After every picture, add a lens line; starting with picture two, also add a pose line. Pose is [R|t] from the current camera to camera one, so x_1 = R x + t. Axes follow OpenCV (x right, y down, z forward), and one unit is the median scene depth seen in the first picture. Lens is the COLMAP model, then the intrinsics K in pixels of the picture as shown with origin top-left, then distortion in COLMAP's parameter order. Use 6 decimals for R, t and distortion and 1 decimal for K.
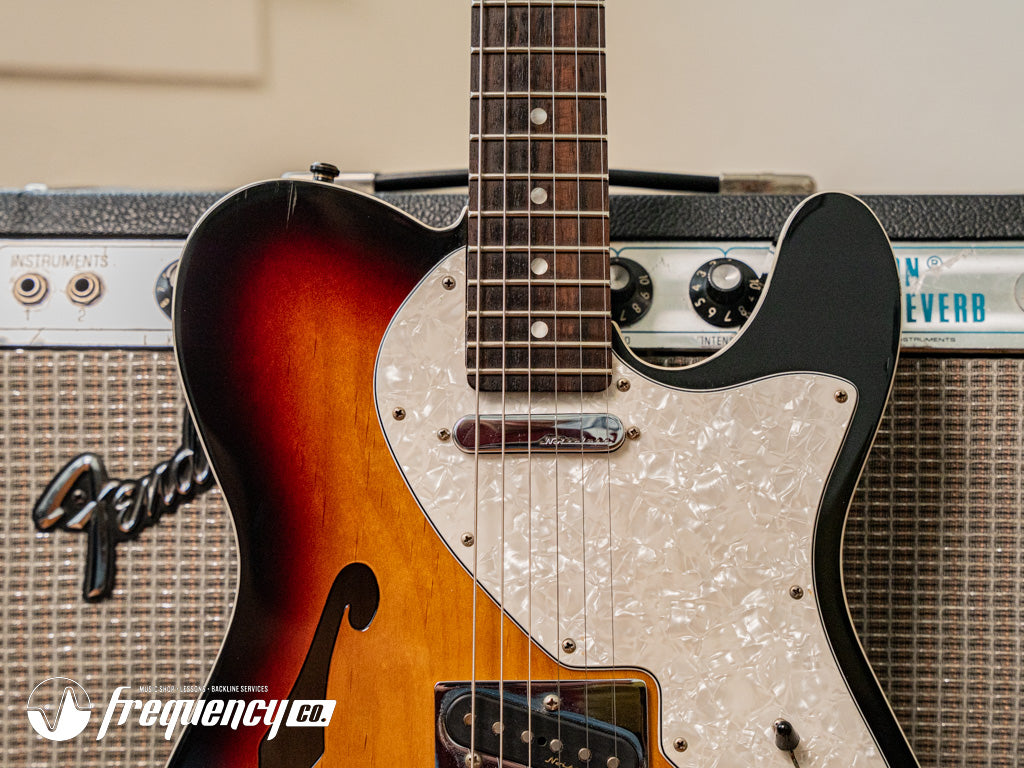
lens RADIAL K [[2260.4, 0, 512.0], [0, 2260.4, 384.0], [0, 0, 1]] dist [0.177474, 0.664866]
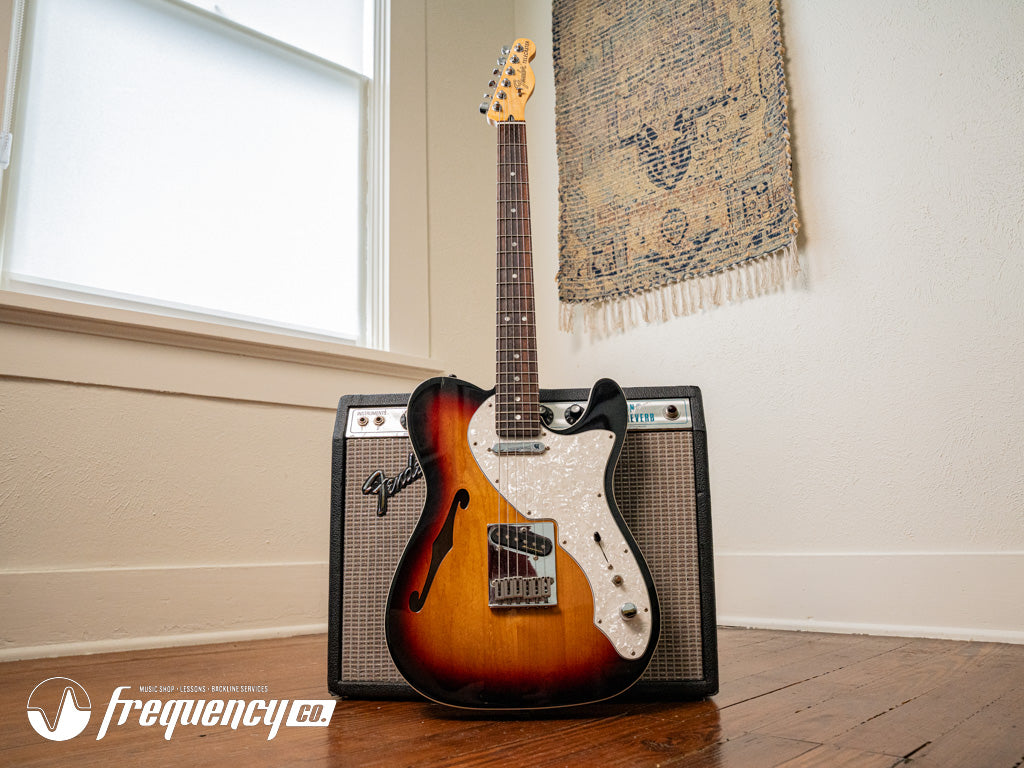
lens RADIAL K [[823.0, 0, 512.0], [0, 823.0, 384.0], [0, 0, 1]] dist [-0.190018, 0.151202]
pose [[0.999838, -0.017888, -0.001844, 0.006152], [0.016775, 0.964703, -0.262805, 0.225862], [0.006480, 0.262732, 0.964847, -0.149874]]
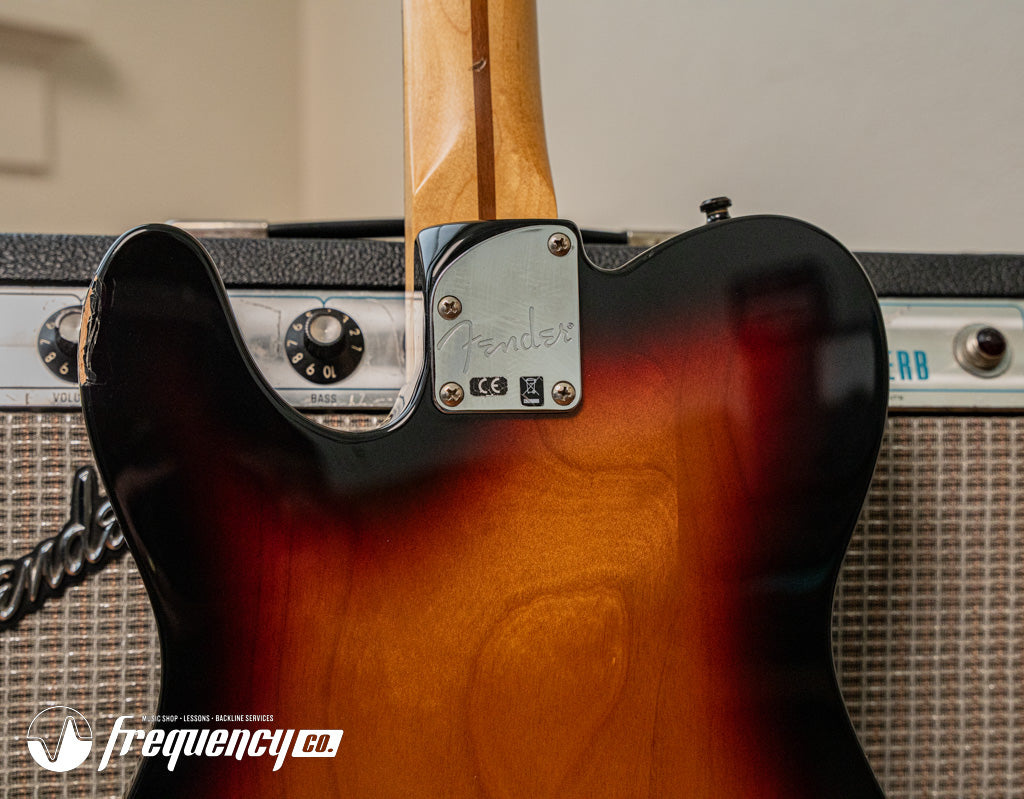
lens RADIAL K [[1628.6, 0, 536.8], [0, 1628.6, 398.7], [0, 0, 1]] dist [0.031415, 0.145733]
pose [[0.975573, -0.001331, 0.219672, -0.110894], [0.006577, 0.999710, -0.023151, -0.003863], [-0.219577, 0.024030, 0.975299, 0.351514]]
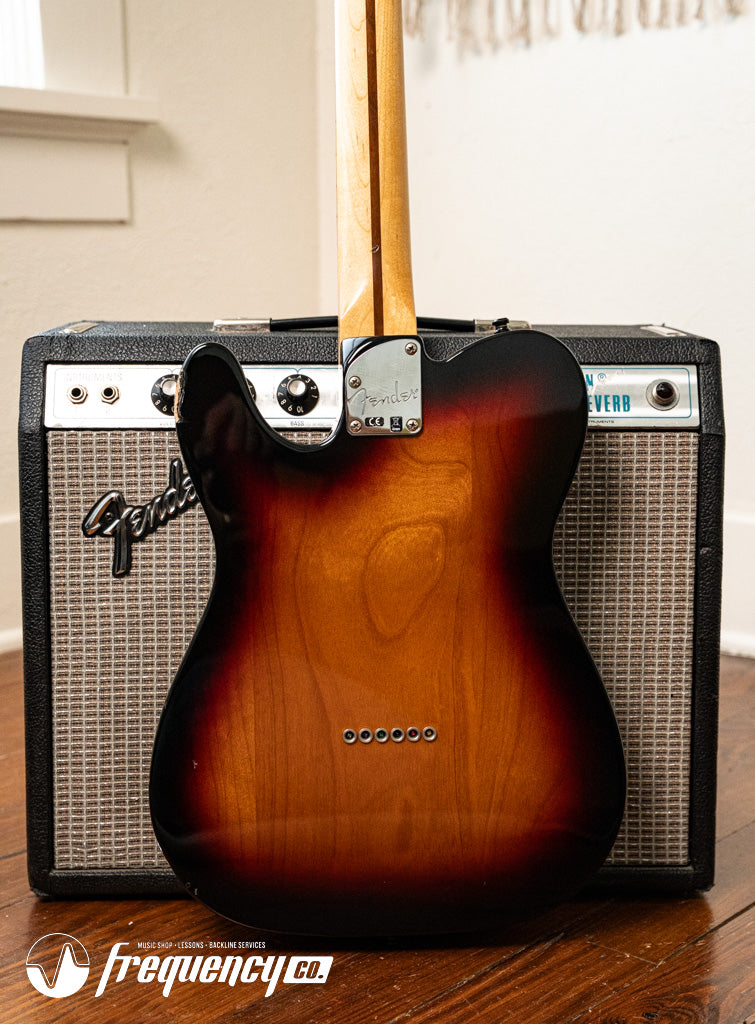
lens RADIAL K [[1686.3, 0, 389.6], [0, 1686.3, 521.5], [0, 0, 1]] dist [0.029852, 0.581948]
pose [[0.994690, -0.014375, 0.101904, -0.112726], [0.006194, 0.996764, 0.080150, -0.048106], [-0.102726, -0.079093, 0.991560, -0.286770]]
